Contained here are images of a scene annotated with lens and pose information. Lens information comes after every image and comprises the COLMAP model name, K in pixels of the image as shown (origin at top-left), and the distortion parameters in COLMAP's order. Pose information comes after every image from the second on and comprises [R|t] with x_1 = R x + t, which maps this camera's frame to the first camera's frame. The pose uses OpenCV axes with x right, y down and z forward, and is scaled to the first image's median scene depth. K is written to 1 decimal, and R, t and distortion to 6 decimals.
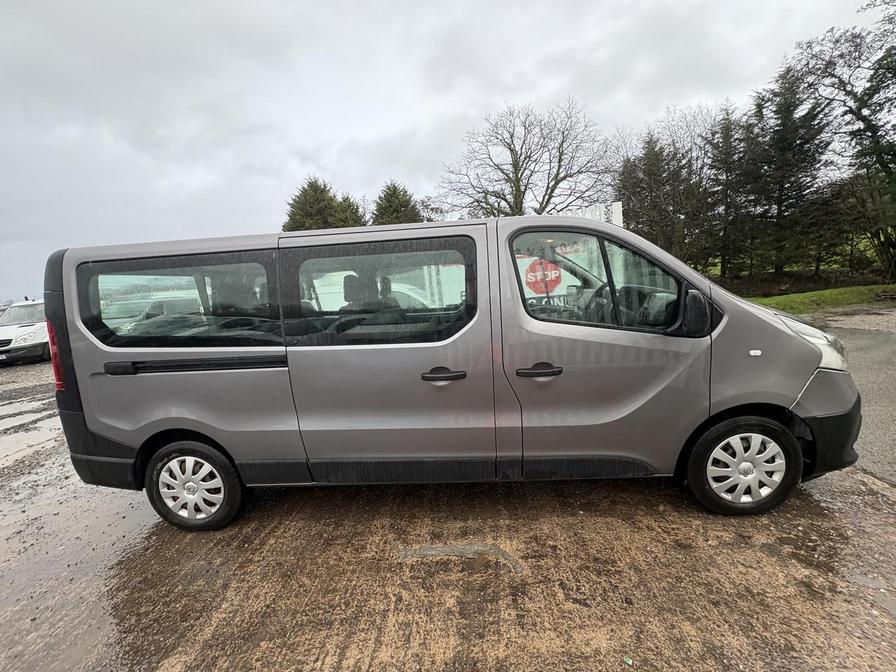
lens RADIAL K [[357.2, 0, 448.5], [0, 357.2, 339.1], [0, 0, 1]] dist [0.002355, -0.000417]
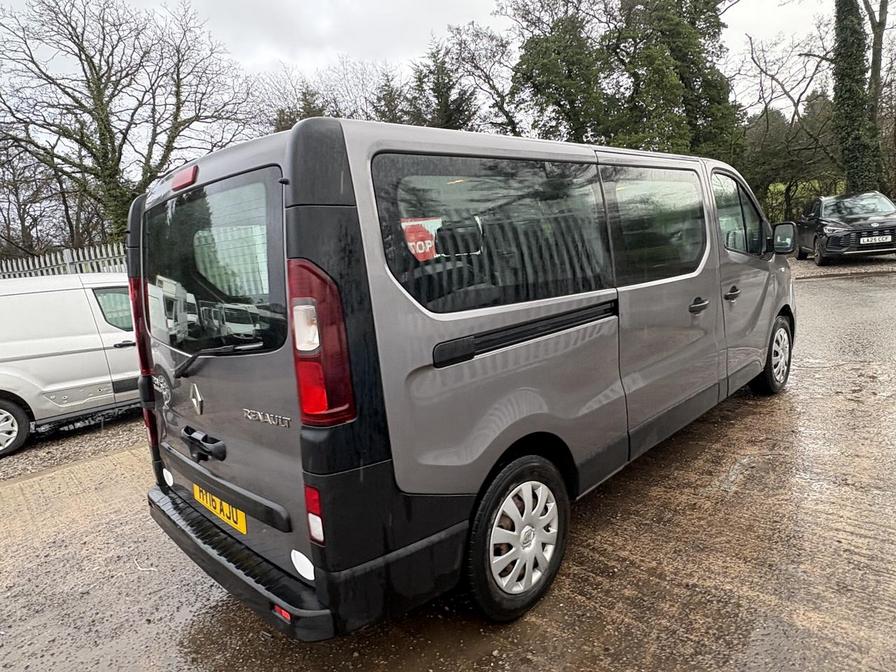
lens RADIAL K [[552.5, 0, 453.6], [0, 552.5, 333.4], [0, 0, 1]] dist [0.003743, -0.002623]
pose [[0.669923, -0.118230, 0.732956, -0.496567], [0.174052, 0.984736, -0.000240, 0.017970], [-0.721740, 0.127733, 0.680276, 0.136360]]
